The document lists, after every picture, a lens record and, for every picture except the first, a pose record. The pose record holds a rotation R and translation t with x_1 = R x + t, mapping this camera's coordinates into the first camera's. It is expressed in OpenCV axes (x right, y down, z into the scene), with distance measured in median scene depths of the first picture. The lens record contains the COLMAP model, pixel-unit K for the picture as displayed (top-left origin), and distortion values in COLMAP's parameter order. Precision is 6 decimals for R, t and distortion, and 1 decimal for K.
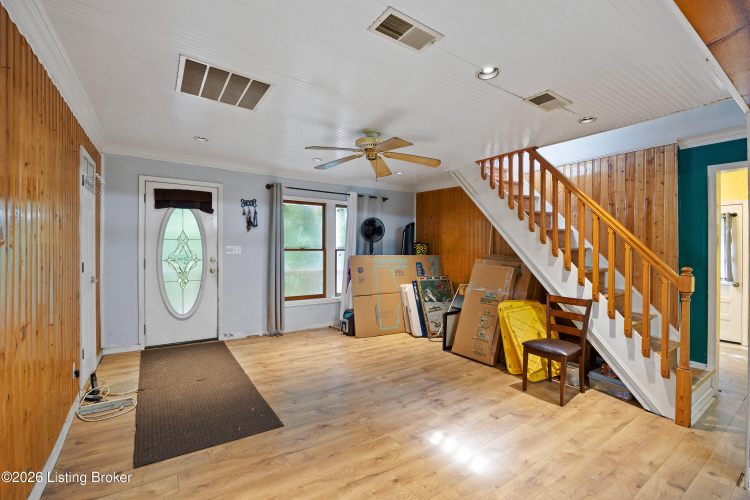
lens RADIAL K [[331.5, 0, 375.0], [0, 331.5, 250.0], [0, 0, 1]] dist [-0.012216, 0.000208]
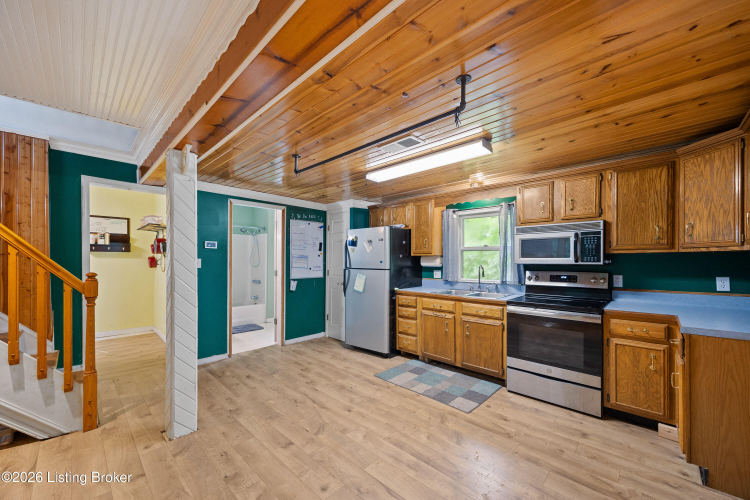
lens RADIAL K [[289.8, 0, 385.9], [0, 289.8, 258.0], [0, 0, 1]] dist [-0.000790, -0.000153]
pose [[-0.226450, -0.005644, 0.974006, -0.098093], [-0.004306, 0.999979, 0.004794, 0.000070], [-0.974013, -0.003109, -0.226470, 0.238662]]
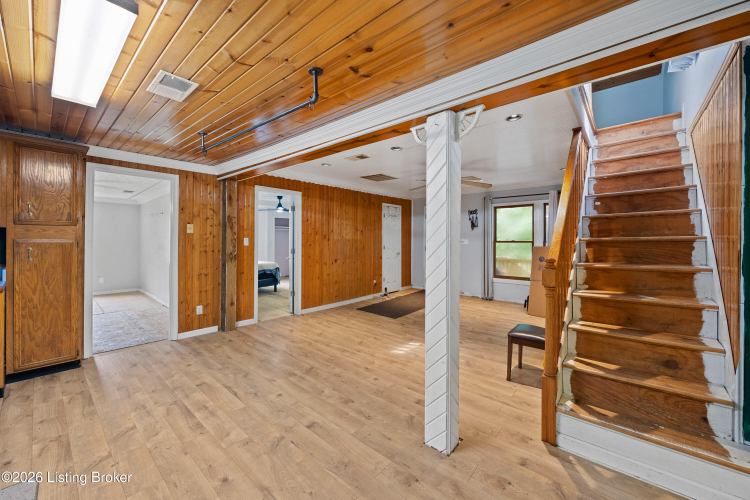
lens RADIAL K [[286.0, 0, 377.2], [0, 286.0, 238.7], [0, 0, 1]] dist [-0.000654, -0.000008]
pose [[0.264424, -0.012171, -0.964330, 1.179462], [-0.008750, 0.999849, -0.015018, 0.014286], [0.964367, 0.012409, 0.264278, 0.270114]]
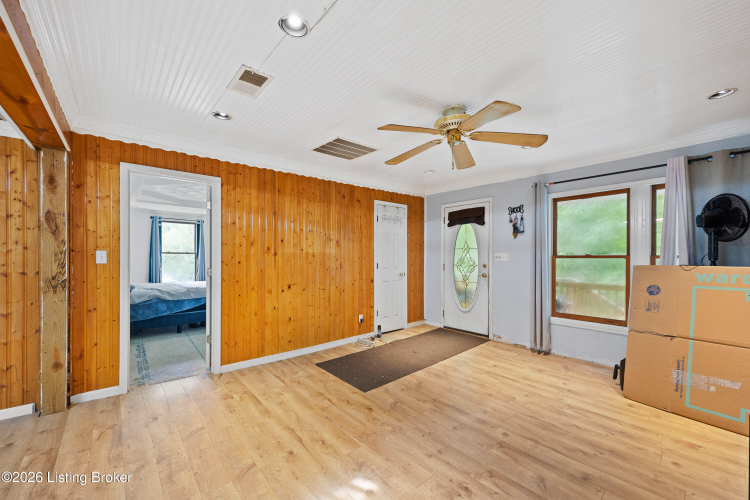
lens RADIAL K [[298.6, 0, 373.8], [0, 298.6, 257.4], [0, 0, 1]] dist [0.001674, 0.000102]
pose [[0.116111, -0.004712, -0.993225, 0.657040], [-0.007396, 0.999957, -0.005609, 0.013351], [0.993209, 0.007997, 0.116071, 0.671702]]
